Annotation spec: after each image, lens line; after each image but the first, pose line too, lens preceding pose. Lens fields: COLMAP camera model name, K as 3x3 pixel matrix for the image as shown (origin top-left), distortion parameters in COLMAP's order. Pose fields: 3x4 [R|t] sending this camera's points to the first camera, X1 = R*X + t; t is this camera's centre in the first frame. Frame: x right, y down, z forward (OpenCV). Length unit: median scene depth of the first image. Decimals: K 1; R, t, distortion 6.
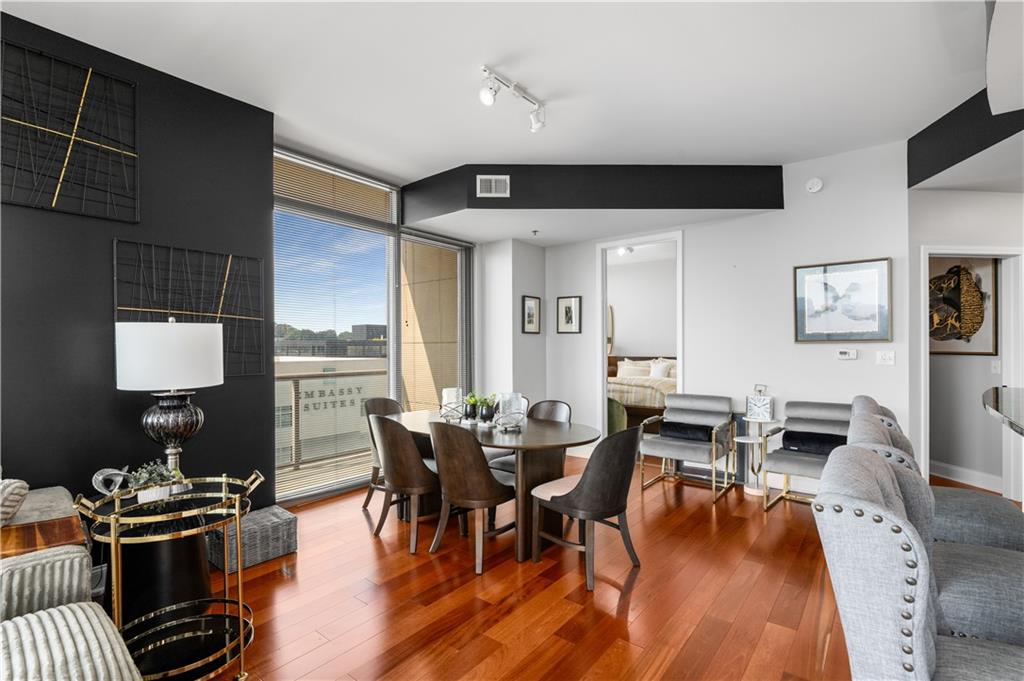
lens RADIAL K [[471.9, 0, 513.5], [0, 471.9, 348.4], [0, 0, 1]] dist [-0.002748, -0.003864]
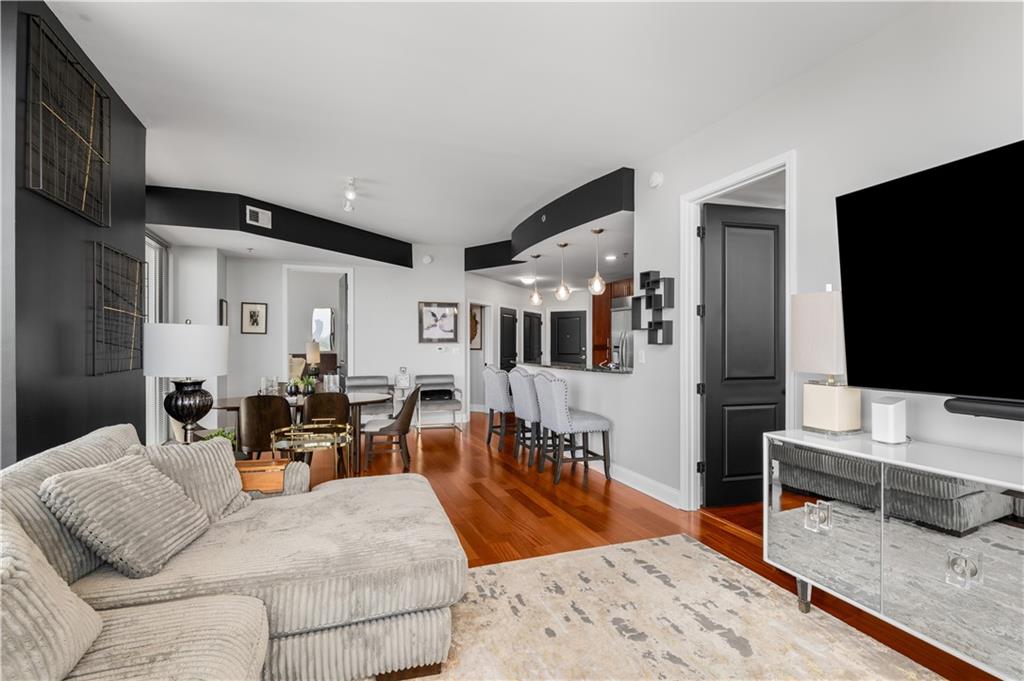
lens RADIAL K [[471.9, 0, 512.5], [0, 471.9, 345.1], [0, 0, 1]] dist [-0.002748, -0.003864]
pose [[0.489272, 0.004121, 0.872121, -0.851260], [0.000971, 0.999986, -0.005270, 0.005255], [-0.872131, 0.003425, 0.489261, -0.217237]]
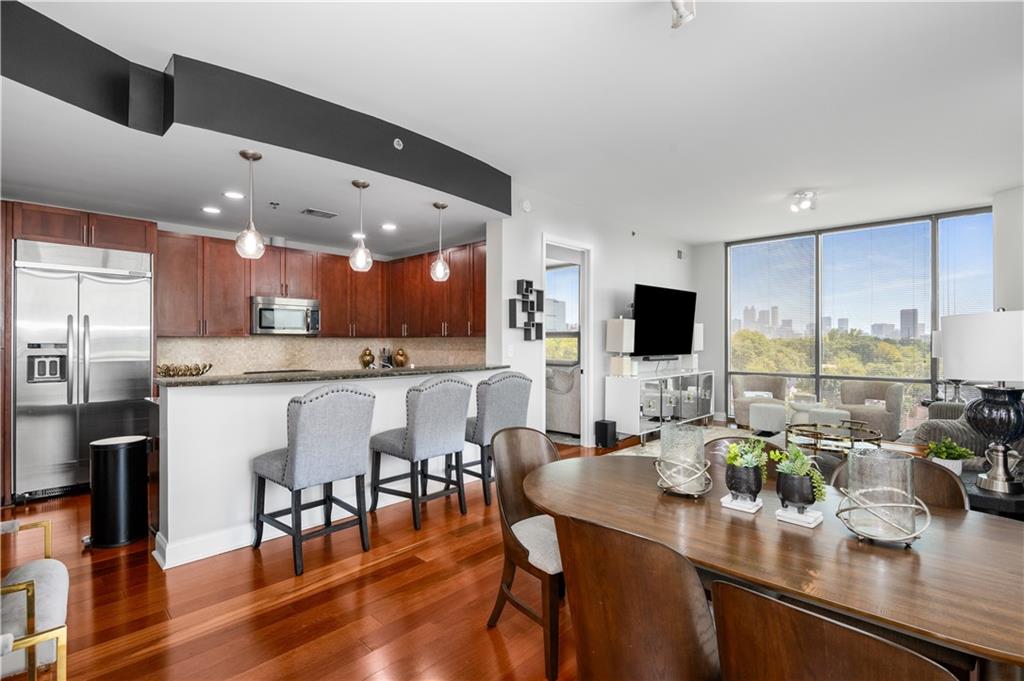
lens RADIAL K [[471.9, 0, 513.3], [0, 471.9, 338.2], [0, 0, 1]] dist [-0.002748, -0.003864]
pose [[-0.996670, 0.006438, 0.081285, 0.103025], [0.006096, 0.999971, -0.004455, -0.002247], [-0.081312, -0.003945, -0.996681, 1.236944]]
